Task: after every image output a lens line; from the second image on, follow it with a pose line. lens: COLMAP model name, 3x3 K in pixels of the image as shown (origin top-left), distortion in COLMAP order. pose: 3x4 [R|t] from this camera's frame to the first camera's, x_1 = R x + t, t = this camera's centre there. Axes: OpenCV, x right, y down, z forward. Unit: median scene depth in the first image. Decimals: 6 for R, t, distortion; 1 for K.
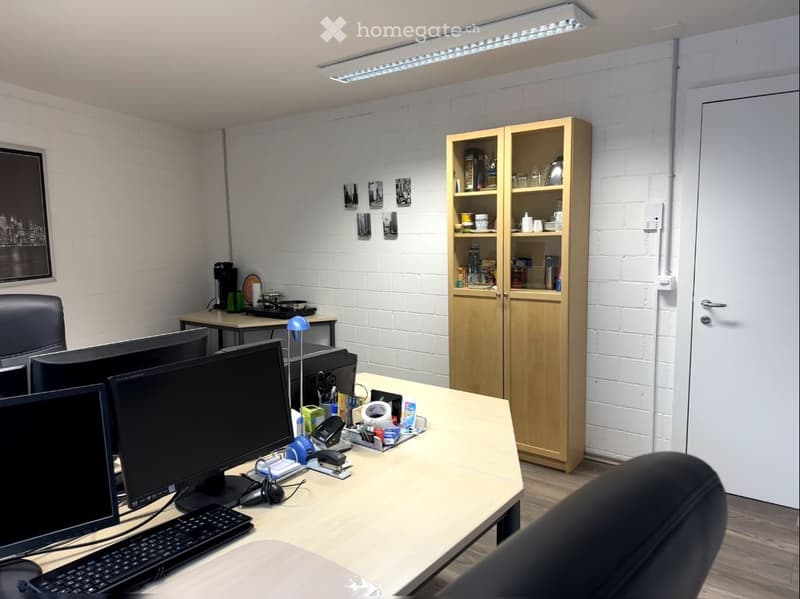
lens RADIAL K [[571.4, 0, 400.0], [0, 571.4, 299.5], [0, 0, 1]] dist [0.006166, -0.006605]
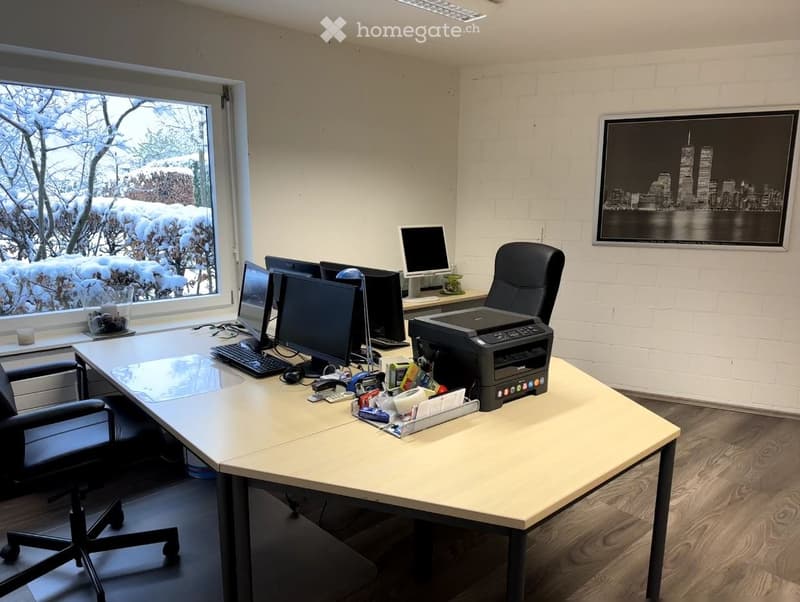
lens RADIAL K [[566.6, 0, 400.0], [0, 566.6, 301.0], [0, 0, 1]] dist [-0.000108, 0.000013]
pose [[-0.191322, 0.183367, -0.964247, 0.434304], [-0.126797, 0.969545, 0.209533, -0.072063], [0.973303, 0.162352, -0.162245, 0.603039]]
